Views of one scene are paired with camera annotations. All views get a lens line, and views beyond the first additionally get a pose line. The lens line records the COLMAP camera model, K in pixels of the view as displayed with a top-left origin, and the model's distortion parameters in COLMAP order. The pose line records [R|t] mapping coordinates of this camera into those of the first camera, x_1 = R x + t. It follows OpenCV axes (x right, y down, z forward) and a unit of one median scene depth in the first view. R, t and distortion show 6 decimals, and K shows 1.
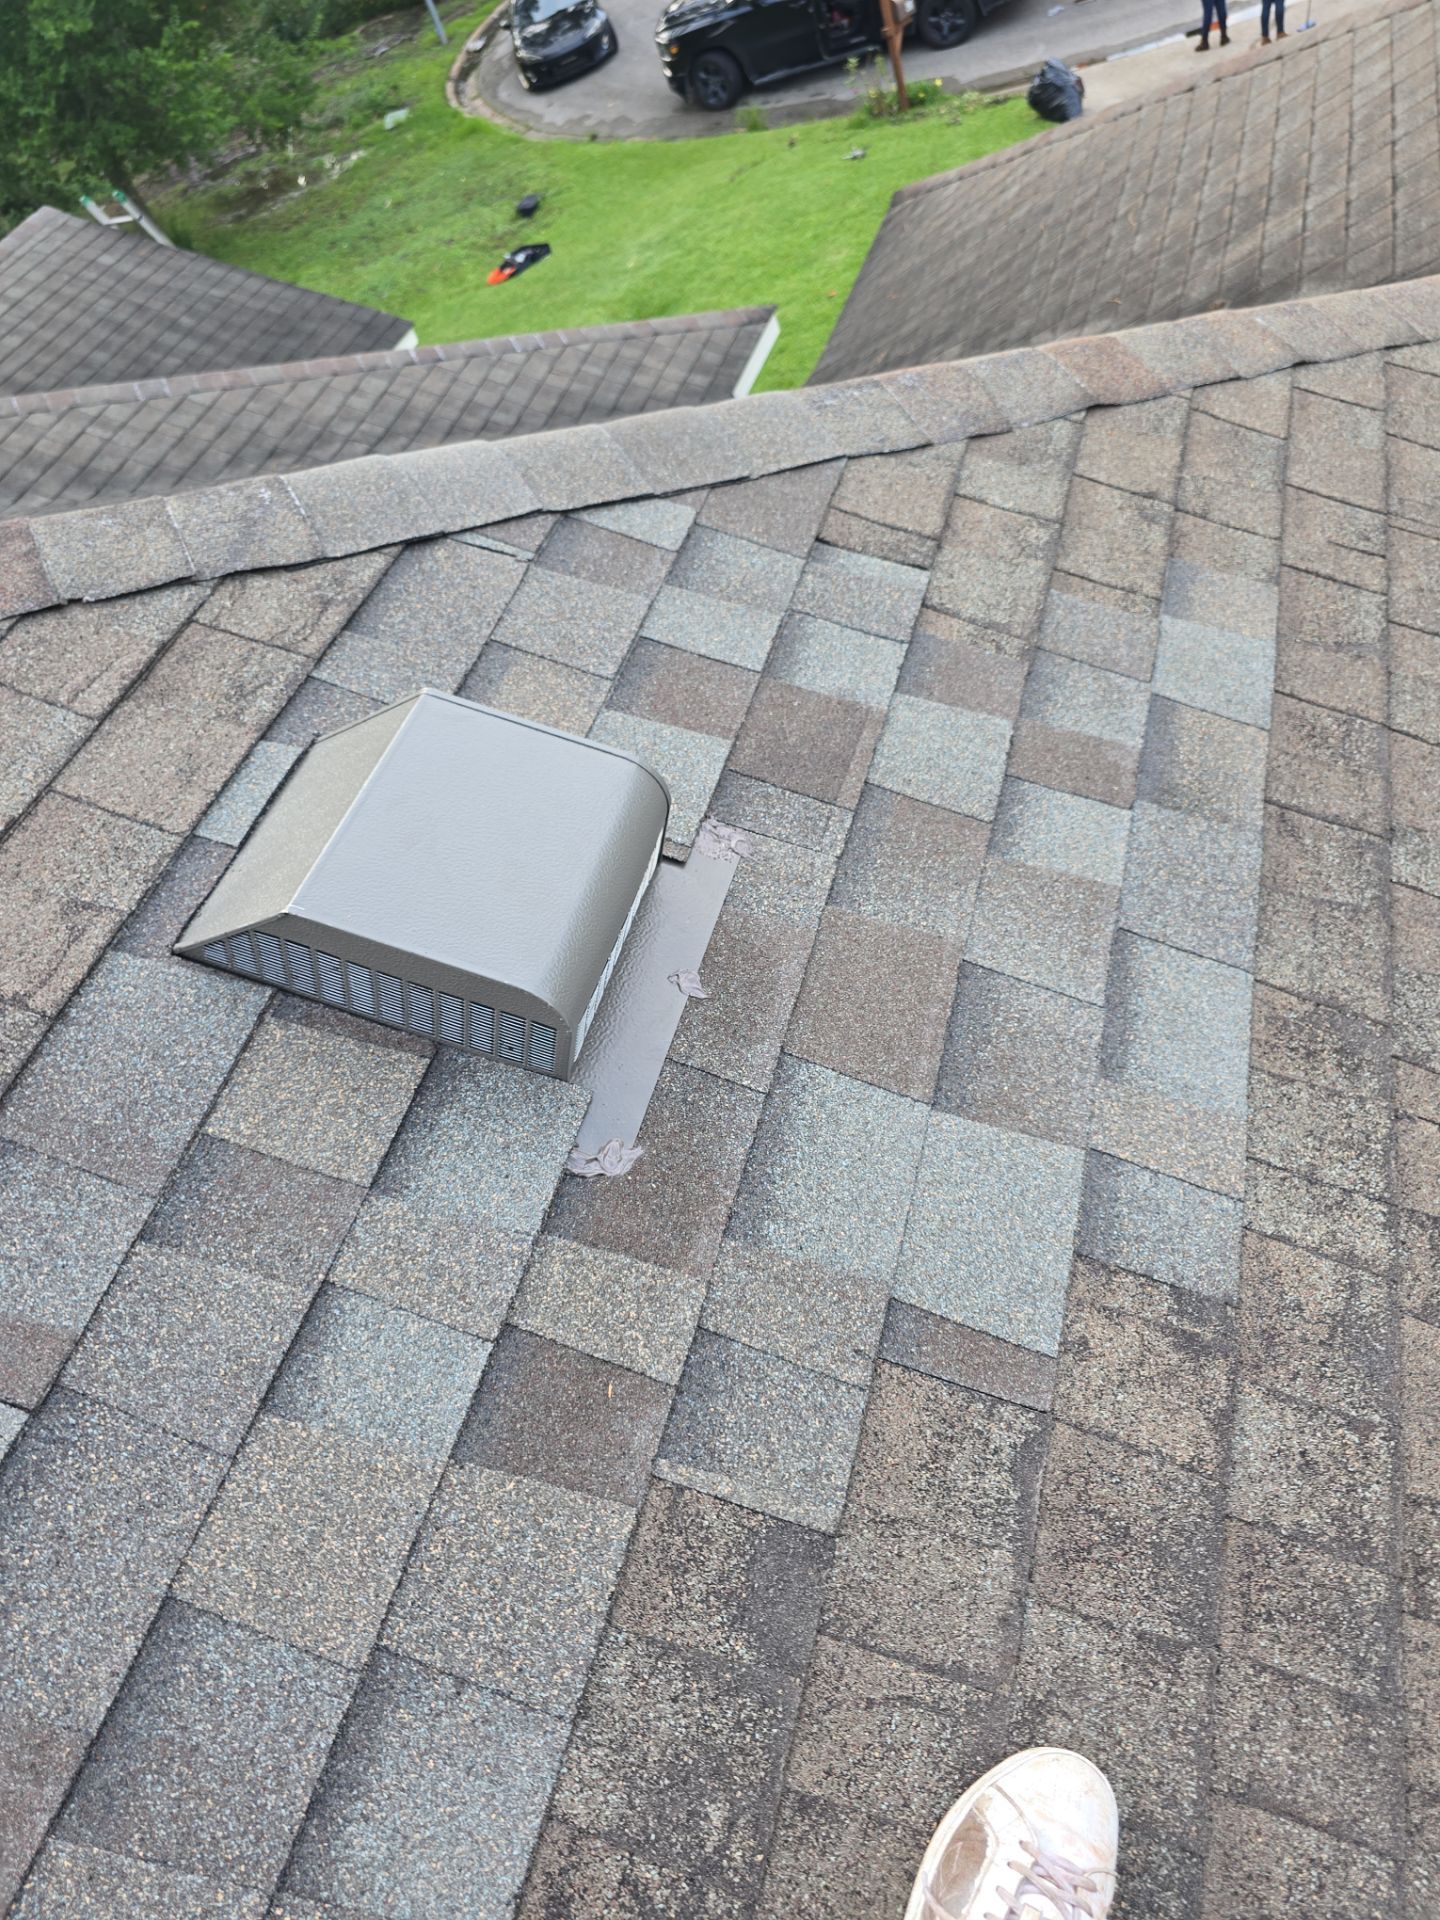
lens RADIAL K [[1307.8, 0, 720.0], [0, 1307.8, 960.0], [0, 0, 1]] dist [0.054281, -0.054072]
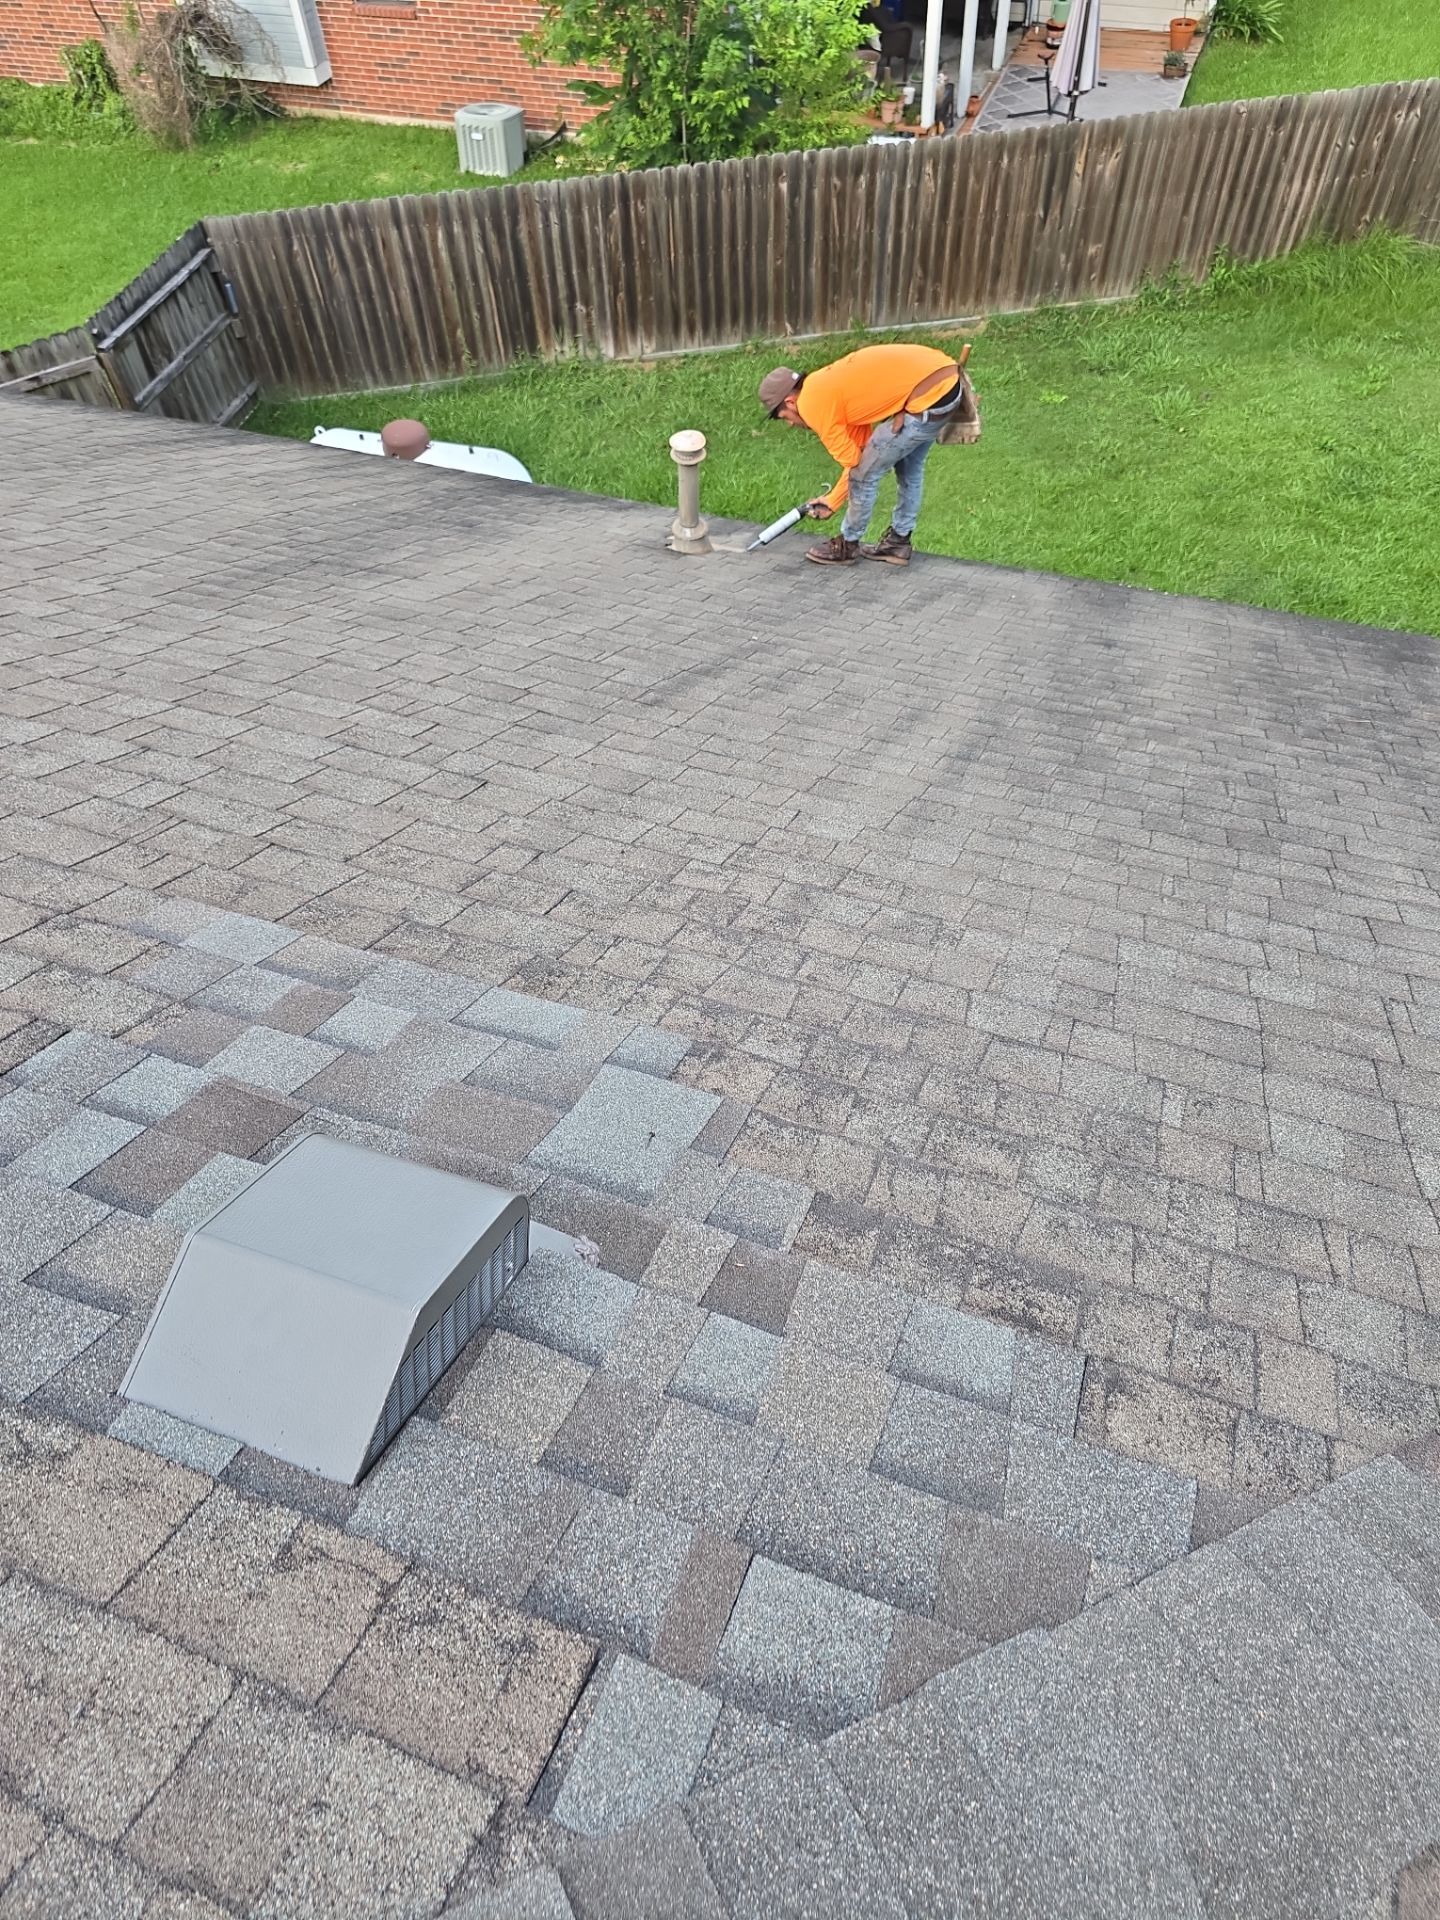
lens RADIAL K [[1307.8, 0, 720.0], [0, 1307.8, 960.0], [0, 0, 1]] dist [0.054281, -0.054072]
pose [[0.068812, -0.575153, 0.815147, -0.841602], [0.769768, 0.550367, 0.323348, -0.299422], [-0.634604, 0.605224, 0.480606, 0.007873]]
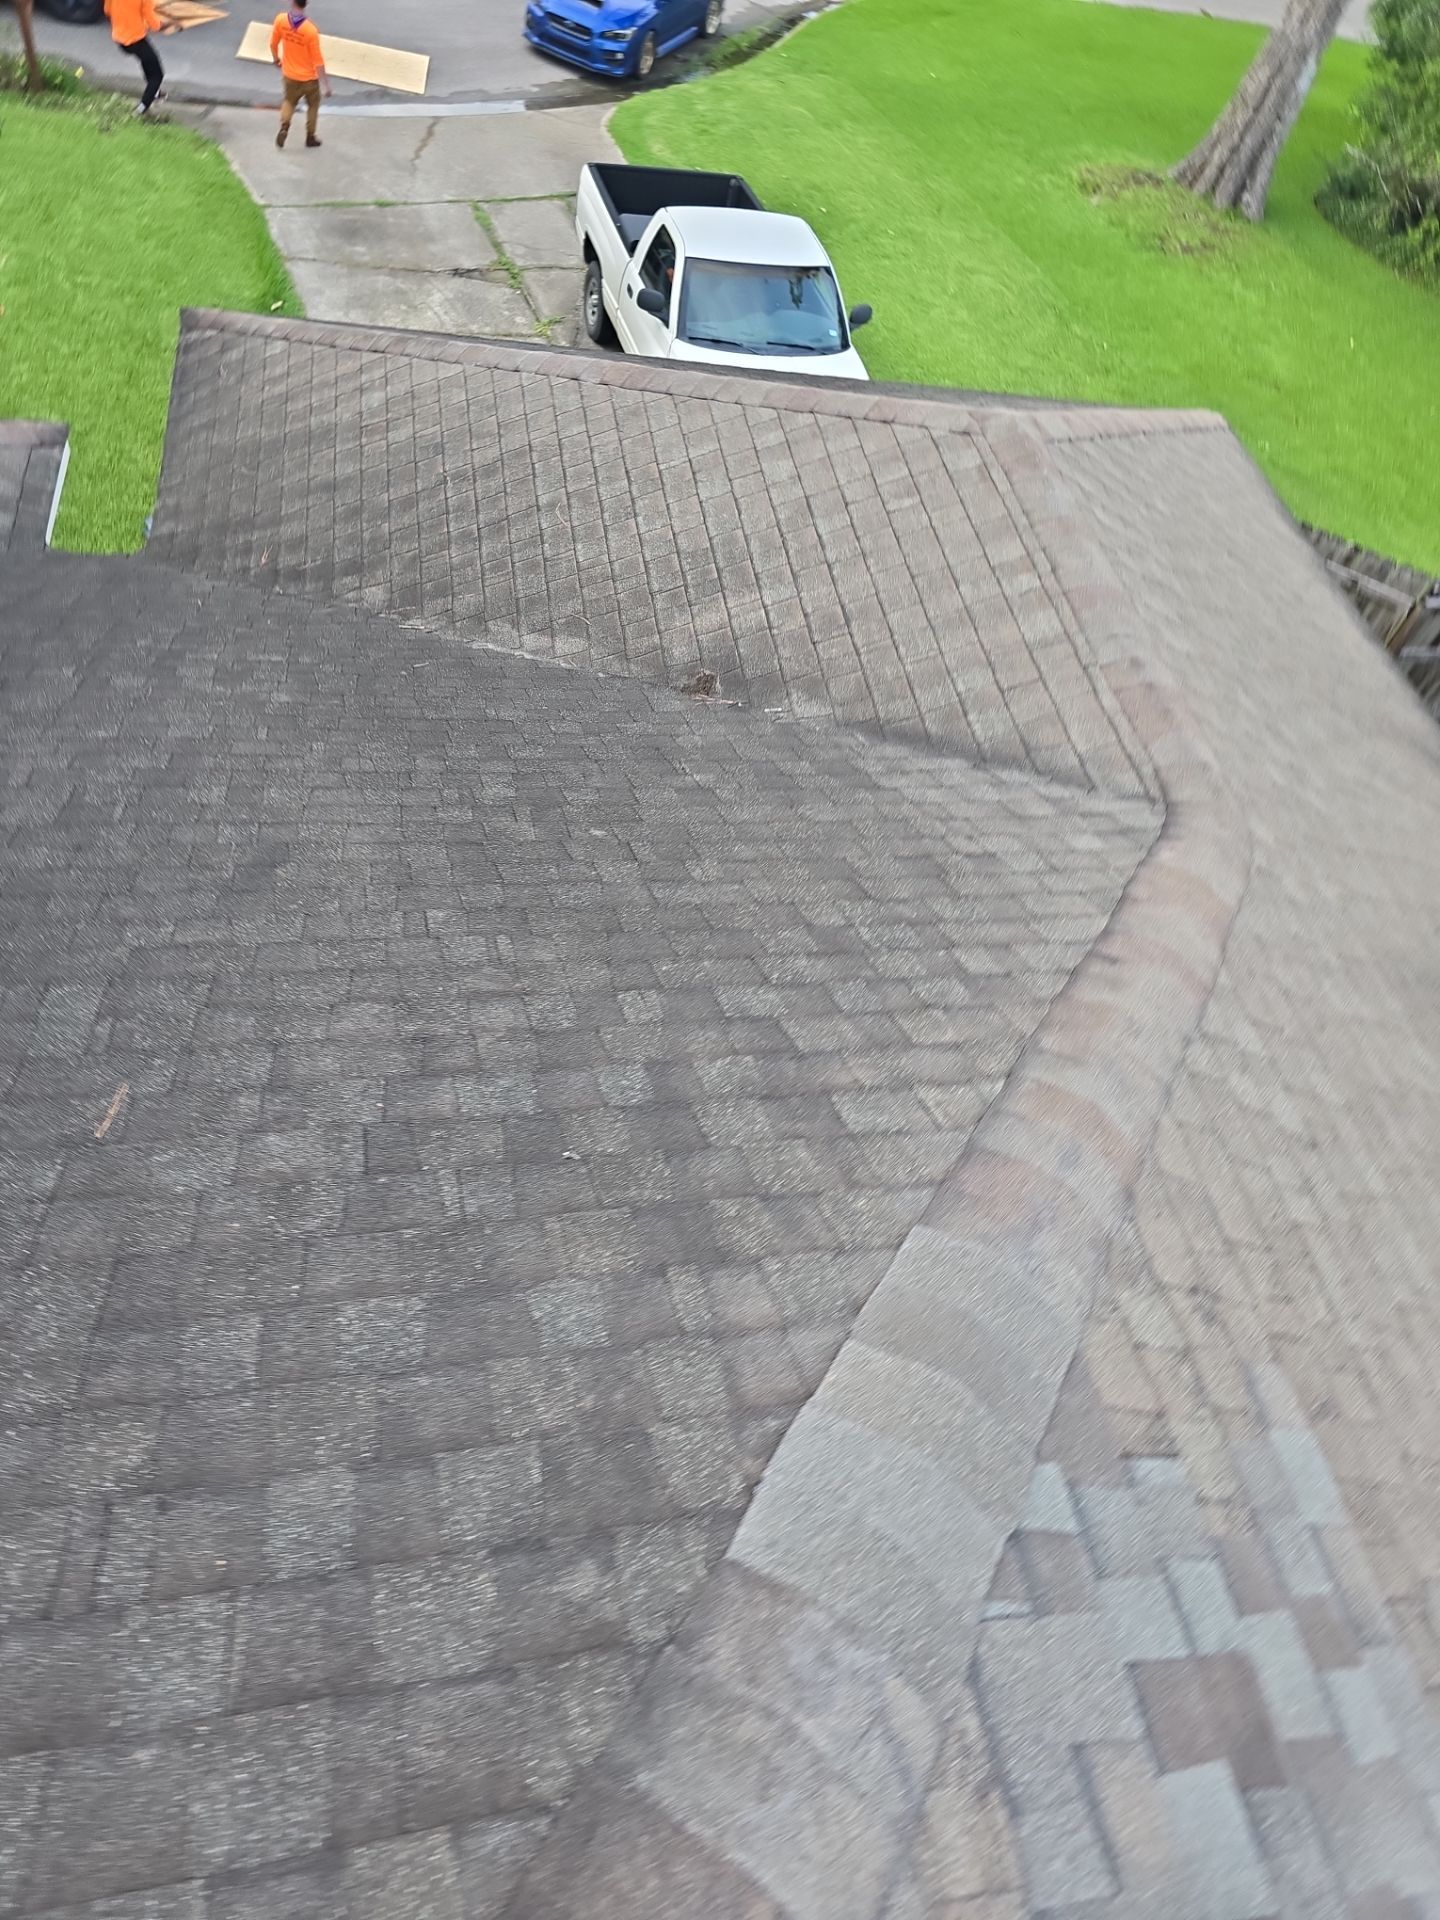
lens RADIAL K [[1307.8, 0, 720.0], [0, 1307.8, 960.0], [0, 0, 1]] dist [0.054281, -0.054072]
pose [[0.773251, -0.064429, 0.630818, -1.023204], [0.042029, 0.997845, 0.050397, -0.940291], [-0.632706, -0.012457, 0.774292, 0.371329]]
